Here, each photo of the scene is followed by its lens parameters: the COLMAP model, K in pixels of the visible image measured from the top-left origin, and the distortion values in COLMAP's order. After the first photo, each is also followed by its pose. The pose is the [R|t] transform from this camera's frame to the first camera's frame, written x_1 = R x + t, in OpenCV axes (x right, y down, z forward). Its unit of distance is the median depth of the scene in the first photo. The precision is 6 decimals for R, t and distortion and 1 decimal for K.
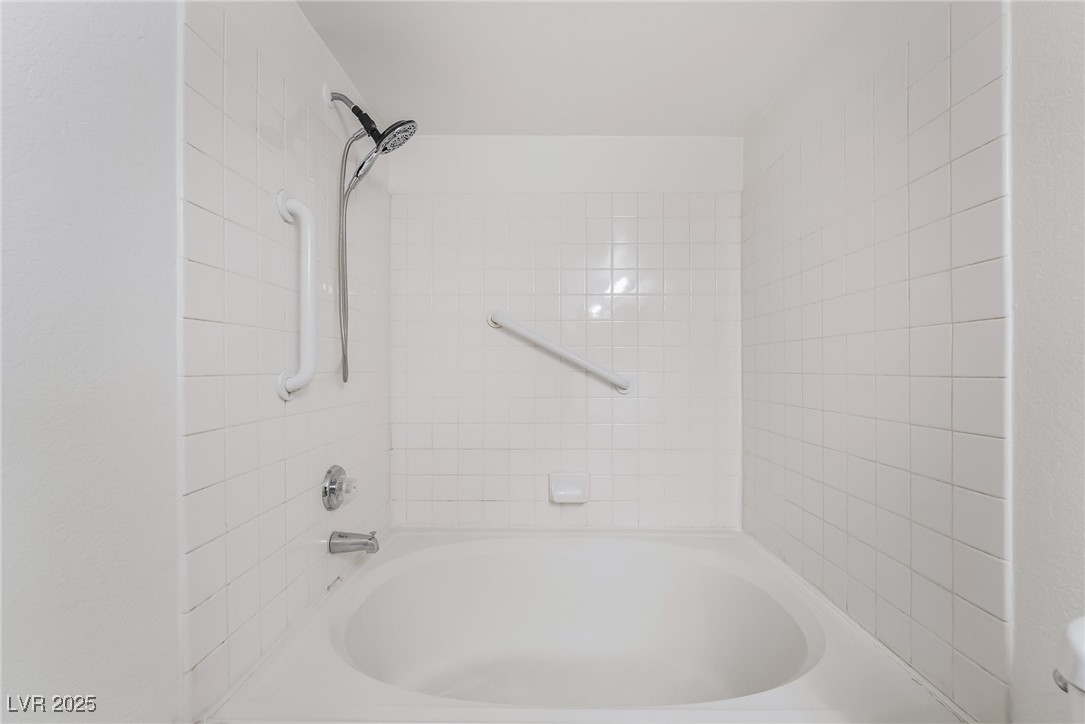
lens RADIAL K [[448.7, 0, 541.2], [0, 448.7, 366.0], [0, 0, 1]] dist [-0.000296, -0.000055]
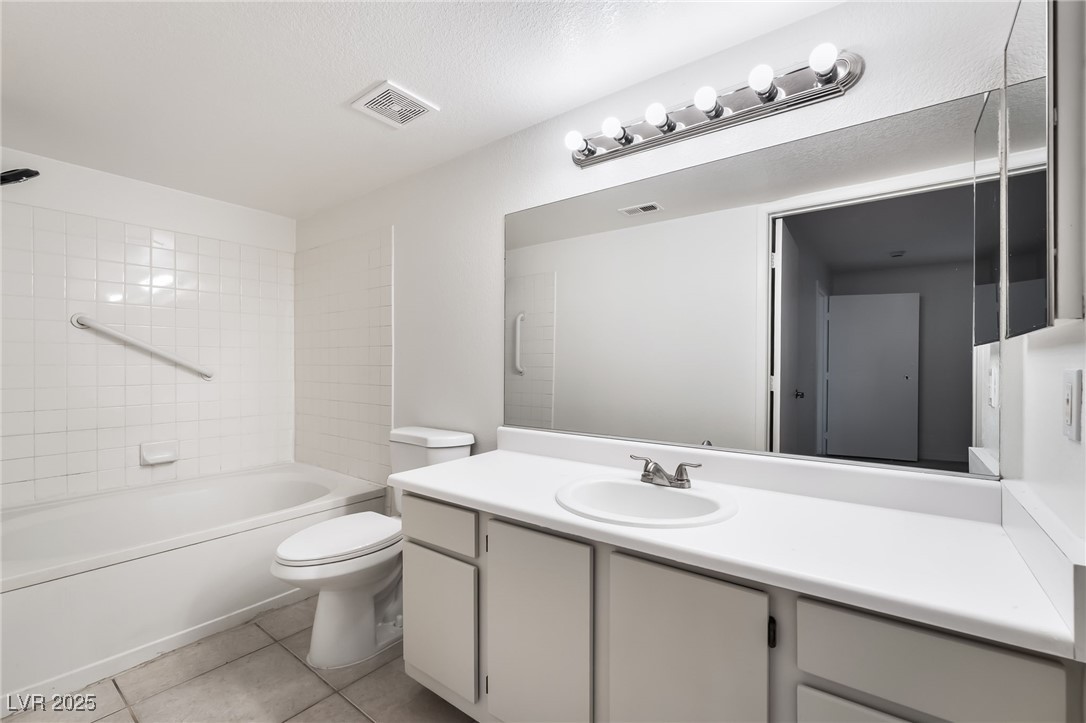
lens RADIAL K [[465.3, 0, 546.1], [0, 465.3, 363.4], [0, 0, 1]] dist [0.000324, -0.000189]
pose [[0.594006, 0.000667, 0.804460, -0.365750], [-0.002453, 0.999997, 0.000982, 0.004613], [-0.804457, -0.002557, 0.594006, -0.731347]]
